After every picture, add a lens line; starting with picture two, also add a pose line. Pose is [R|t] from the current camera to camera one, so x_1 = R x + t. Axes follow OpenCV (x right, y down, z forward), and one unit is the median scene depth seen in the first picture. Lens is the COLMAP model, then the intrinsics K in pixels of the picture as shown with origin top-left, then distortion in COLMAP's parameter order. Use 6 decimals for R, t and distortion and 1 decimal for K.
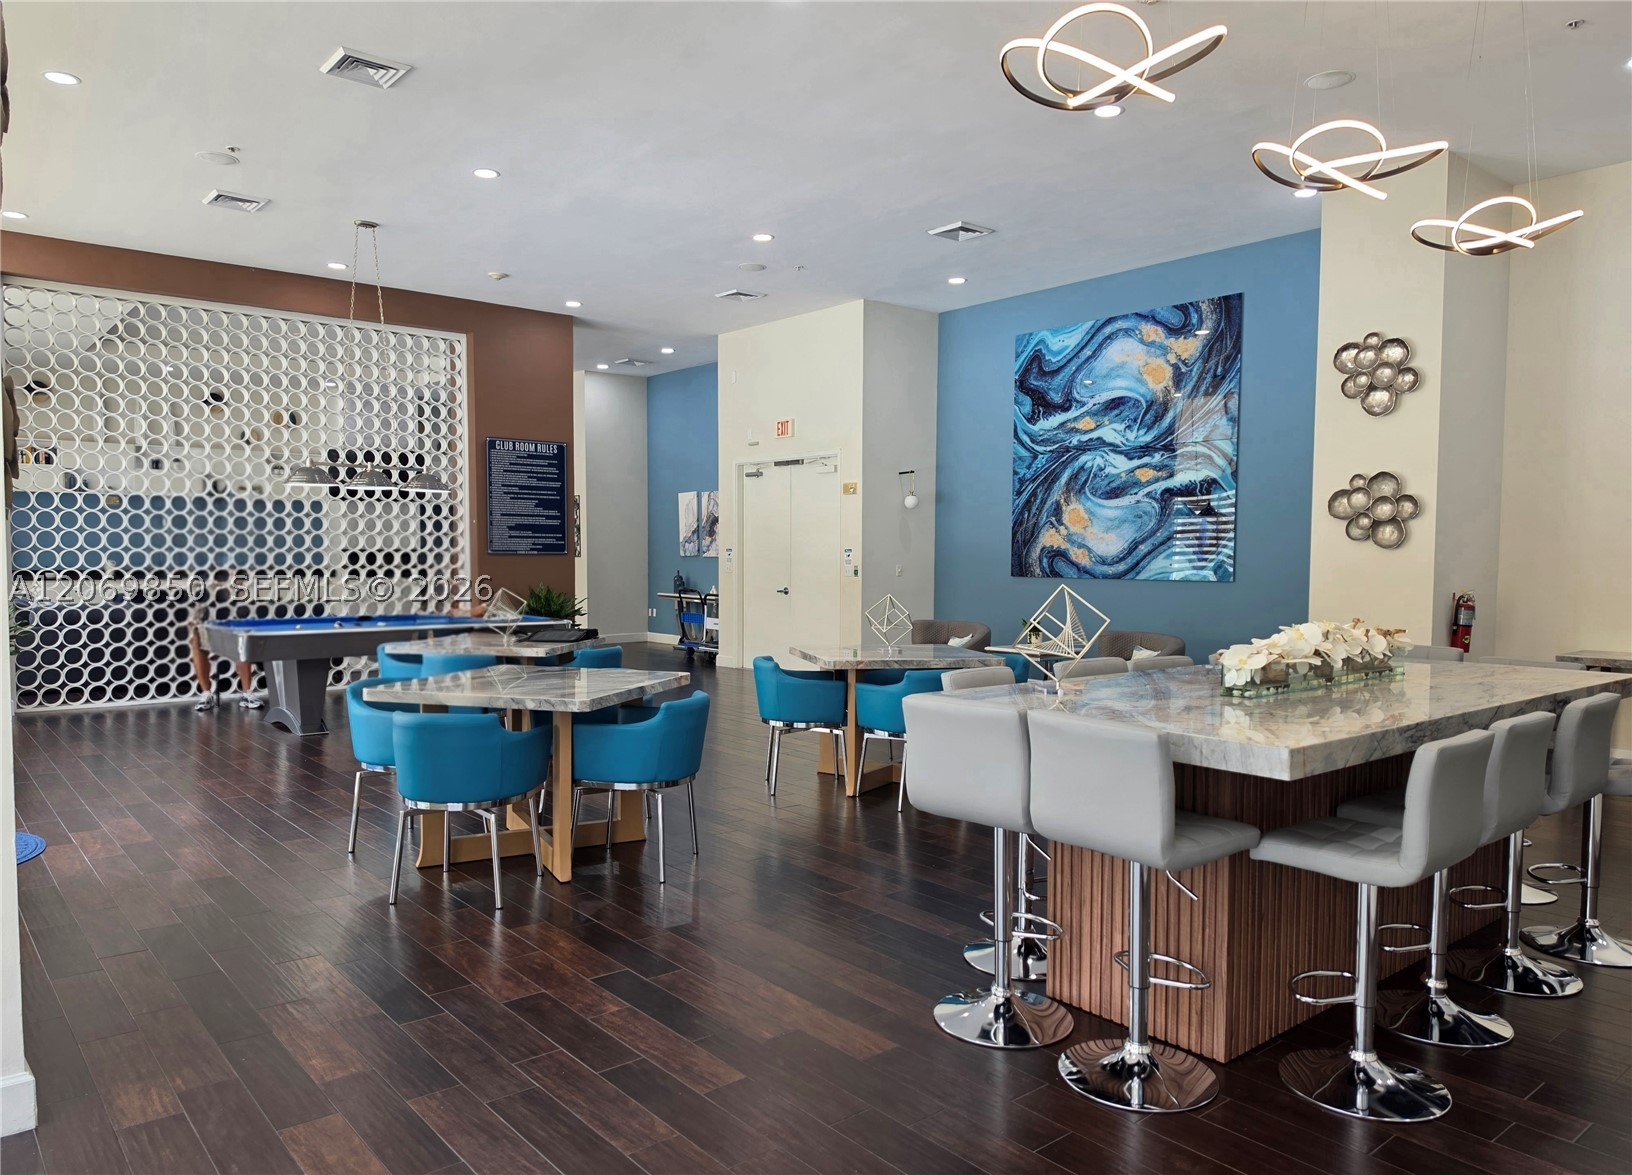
lens RADIAL K [[1138.0, 0, 816.5], [0, 1138.0, 591.6], [0, 0, 1]] dist [-0.001314, -0.000359]
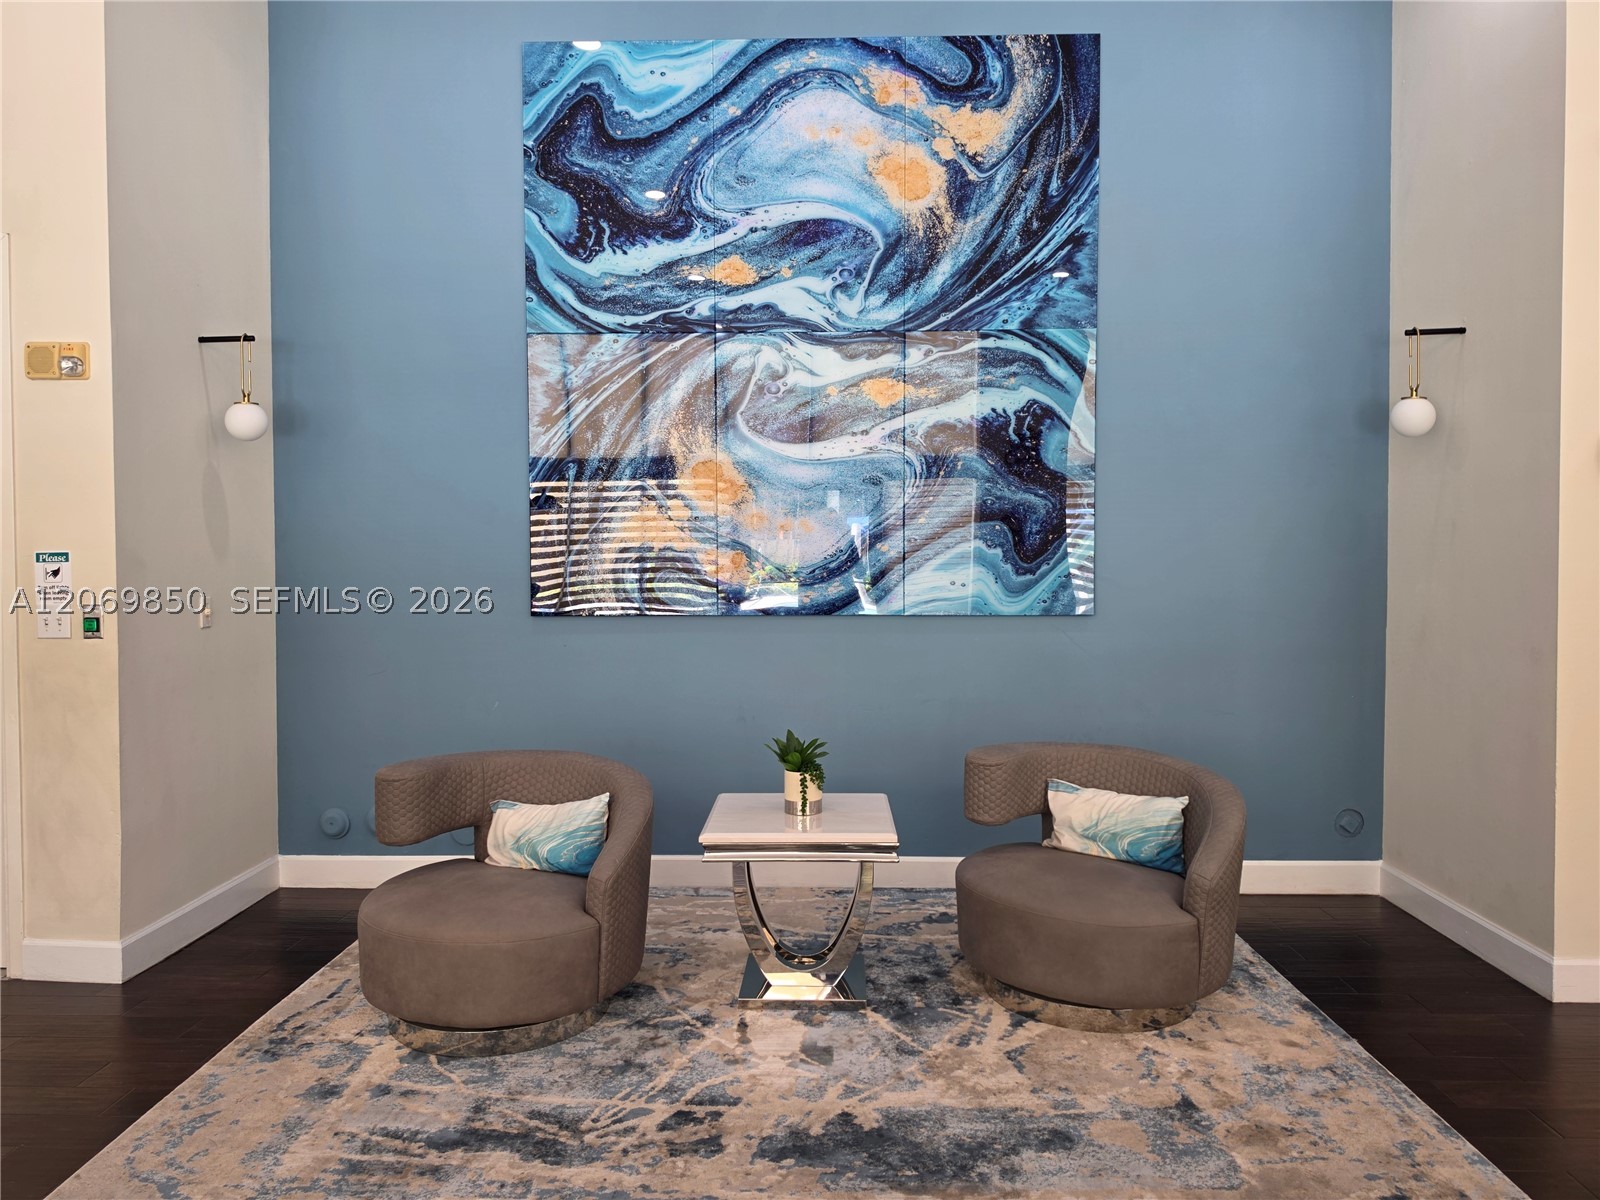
lens RADIAL K [[1104.0, 0, 800.6], [0, 1104.0, 604.4], [0, 0, 1]] dist [0.039873, -0.023286]
pose [[0.653719, -0.030521, 0.756122, -0.080180], [0.034021, 0.999361, 0.010926, -0.020998], [-0.755972, 0.018581, 0.654340, 0.713001]]
